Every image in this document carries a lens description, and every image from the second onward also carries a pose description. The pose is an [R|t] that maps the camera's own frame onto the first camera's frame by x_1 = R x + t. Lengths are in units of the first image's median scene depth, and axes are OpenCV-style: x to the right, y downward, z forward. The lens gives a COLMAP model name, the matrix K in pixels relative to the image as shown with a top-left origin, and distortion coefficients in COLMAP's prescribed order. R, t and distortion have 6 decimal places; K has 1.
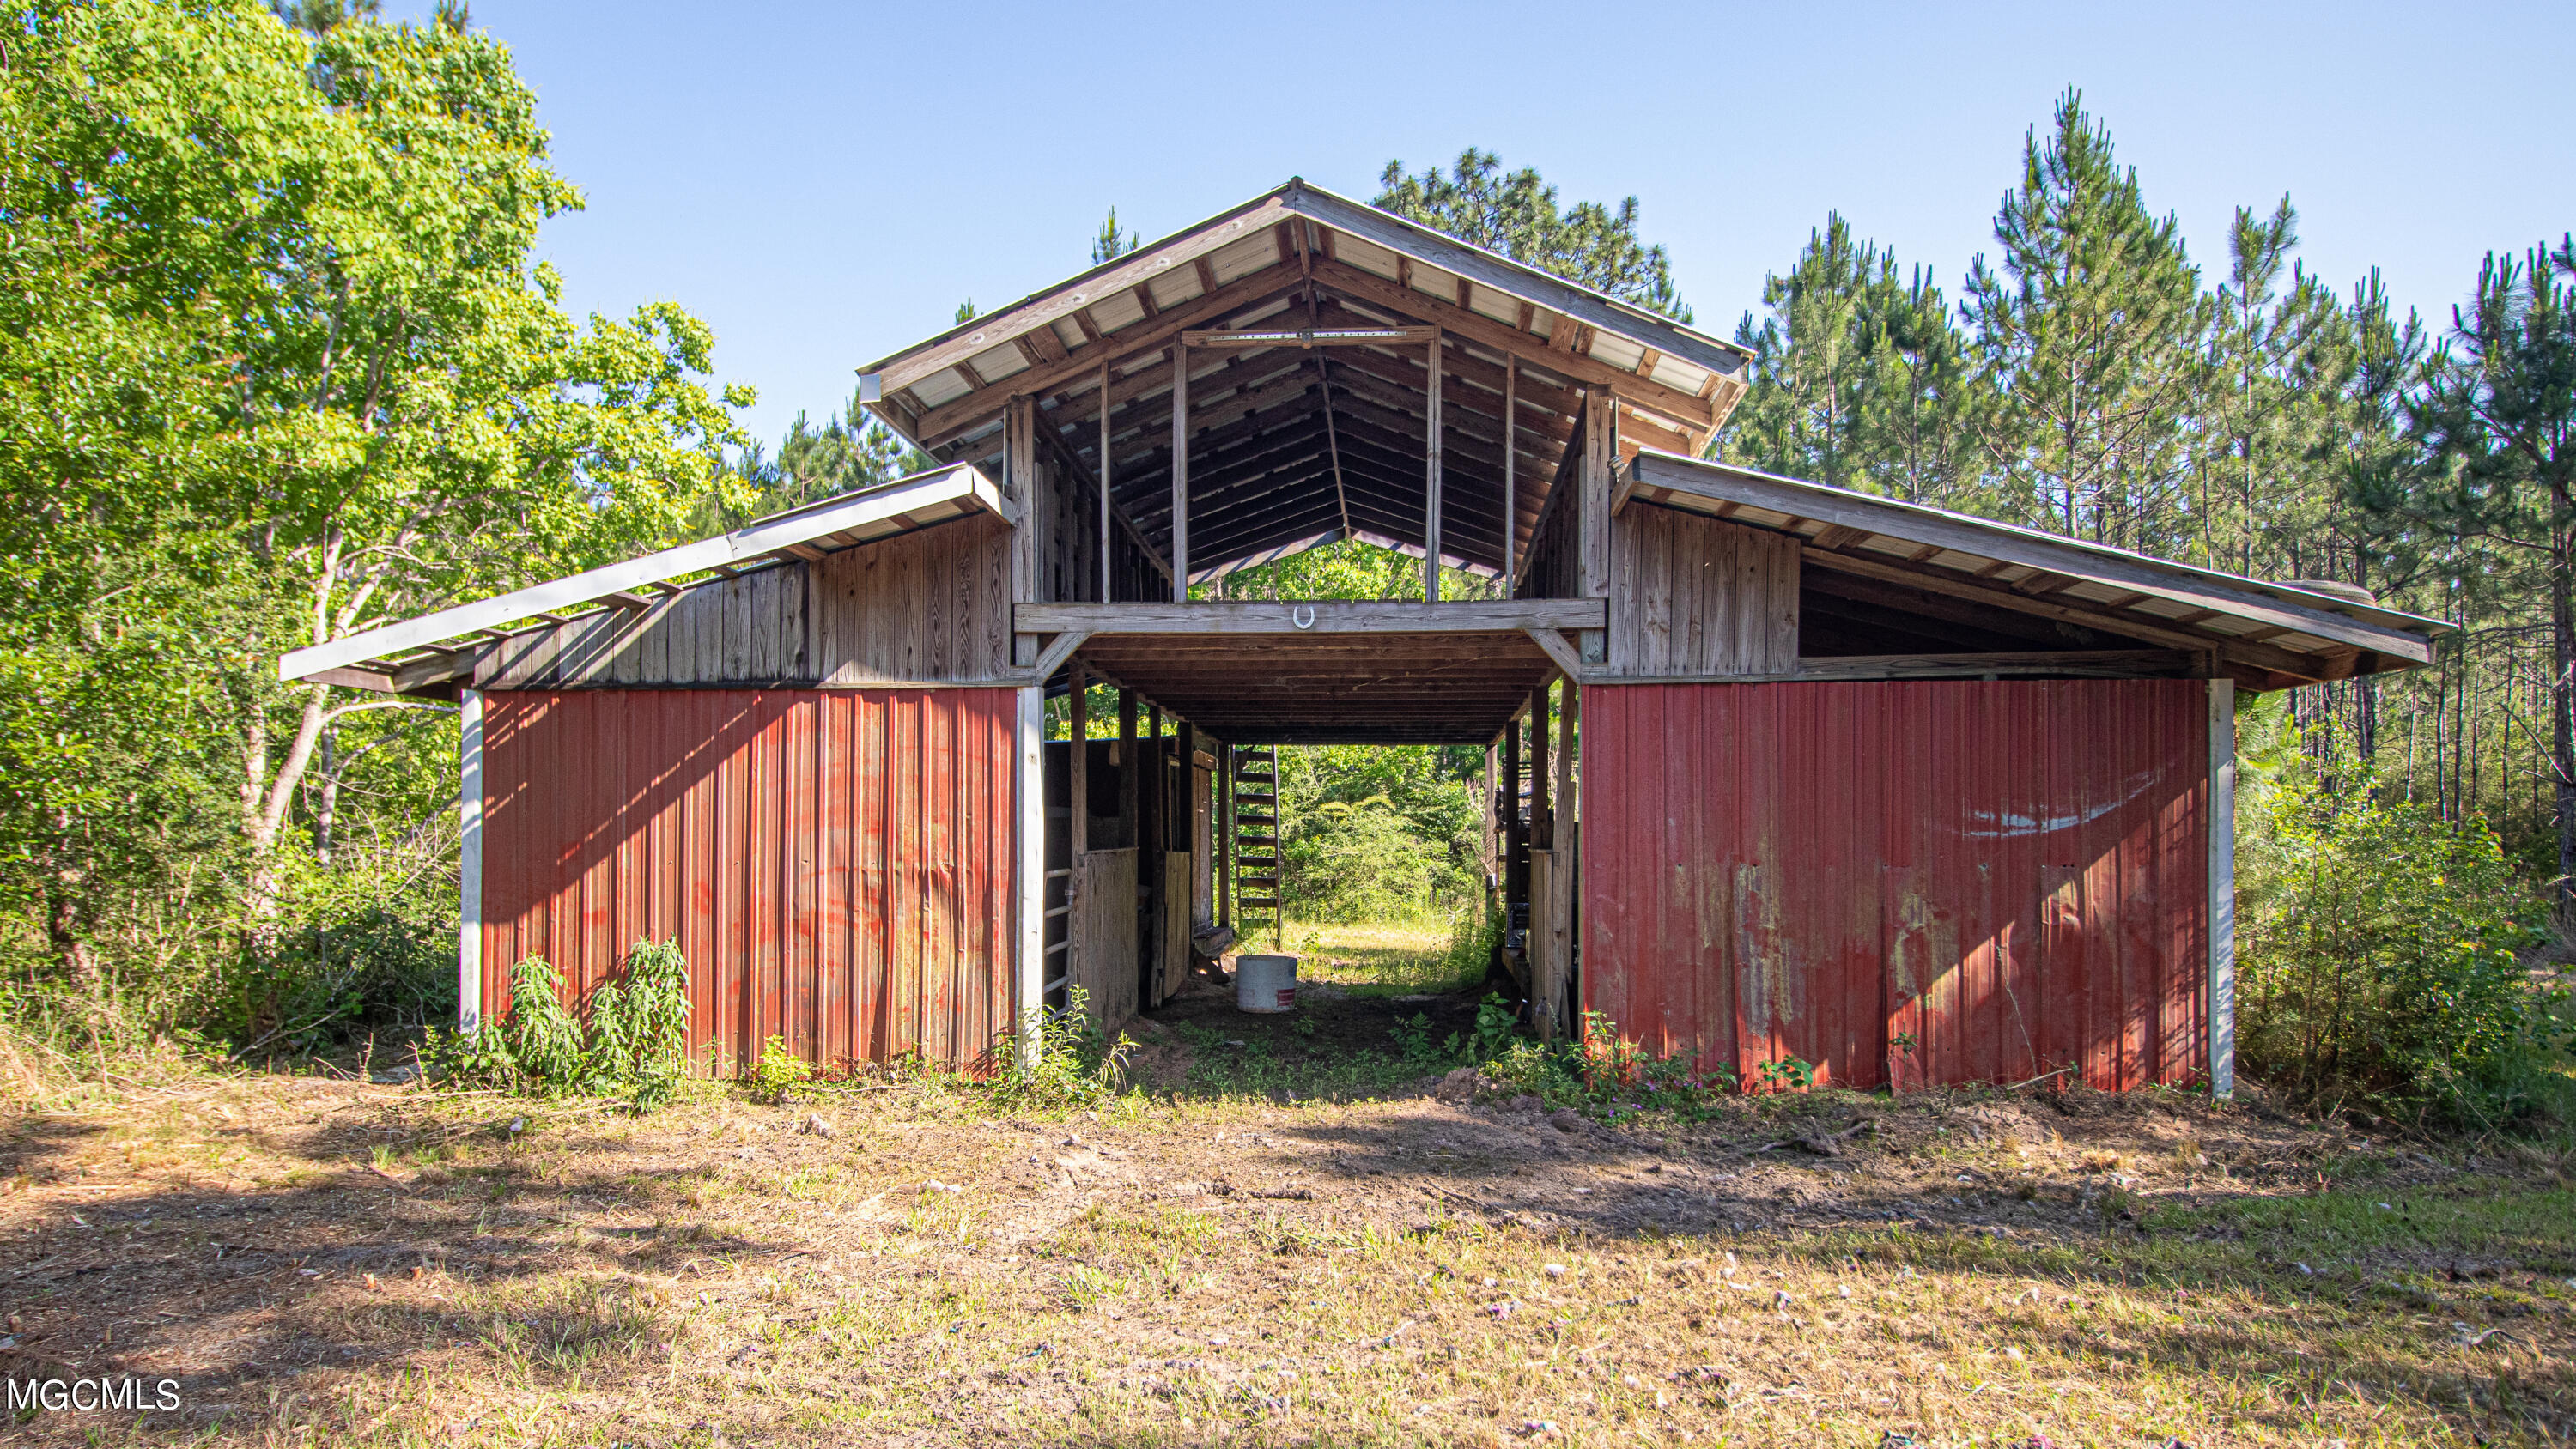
lens RADIAL K [[1694.0, 0, 1286.7], [0, 1694.0, 730.5], [0, 0, 1]] dist [-0.000228, -0.000002]
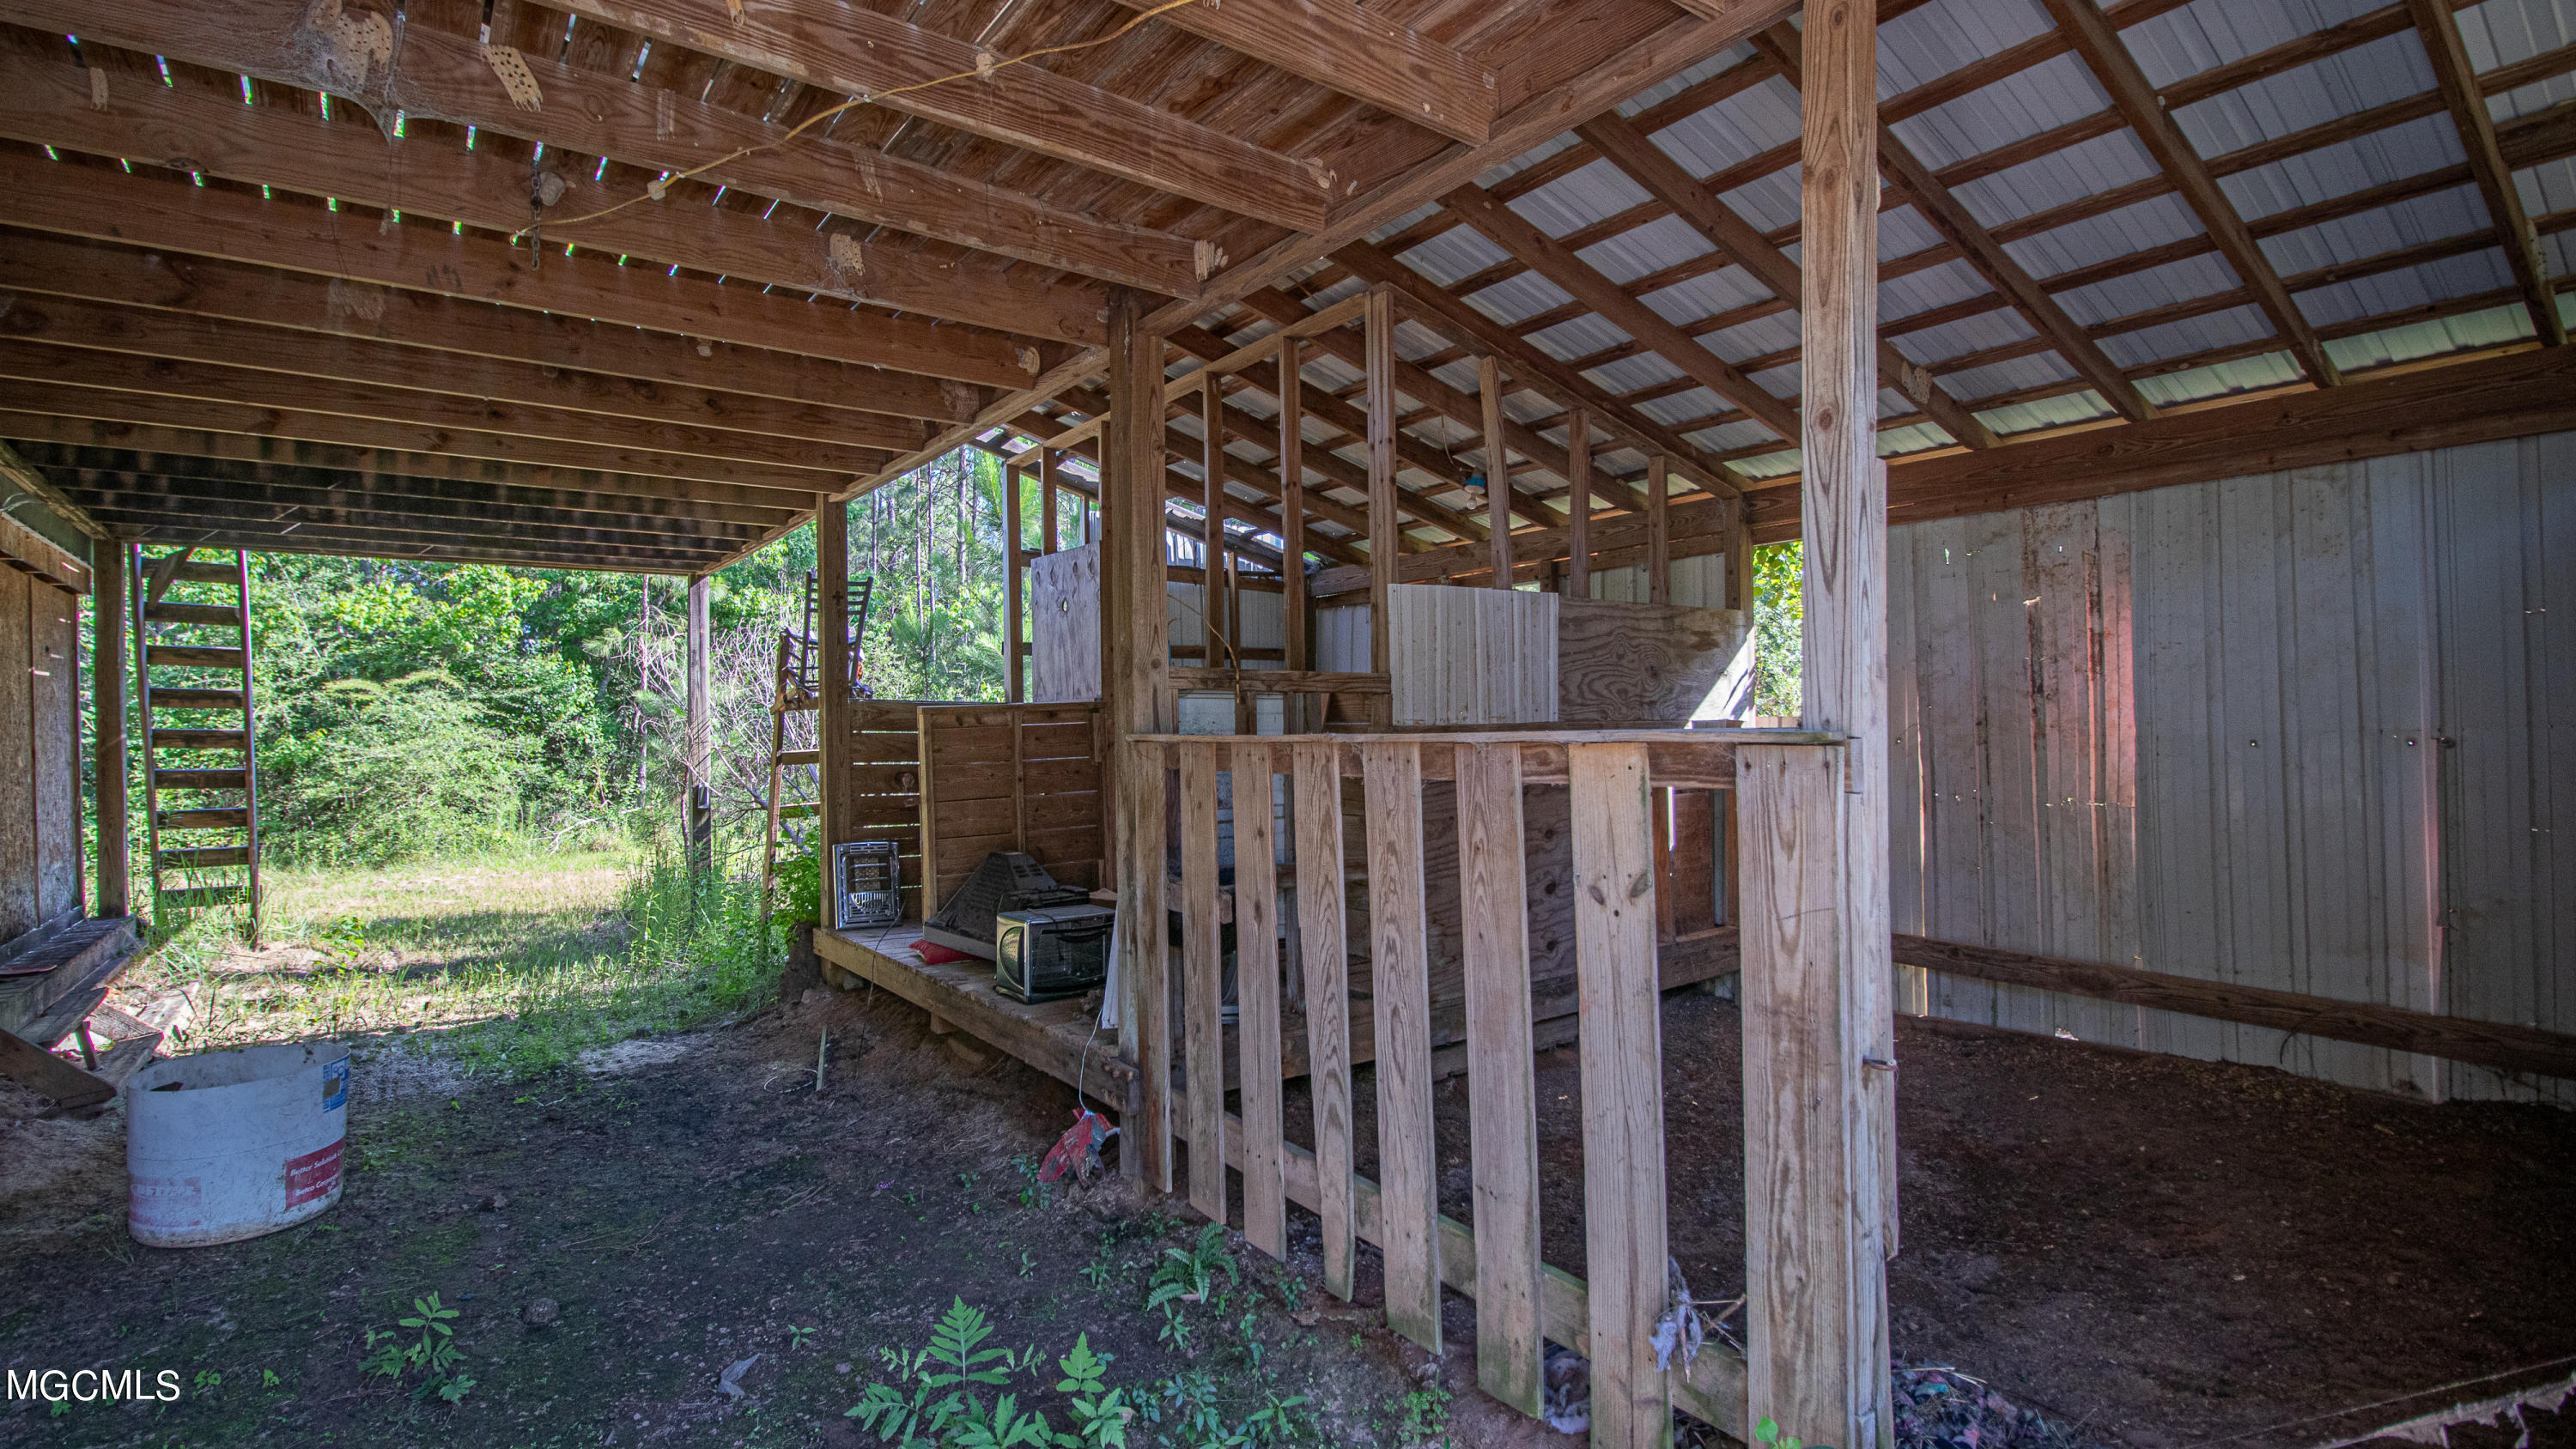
lens RADIAL K [[1233.5, 0, 1286.9], [0, 1233.5, 706.2], [0, 0, 1]] dist [-0.001799, -0.000482]
pose [[0.755767, -0.001903, 0.654837, -0.010737], [-0.026625, 0.999080, 0.033633, 0.027671], [-0.654299, -0.042853, 0.755021, 0.410347]]
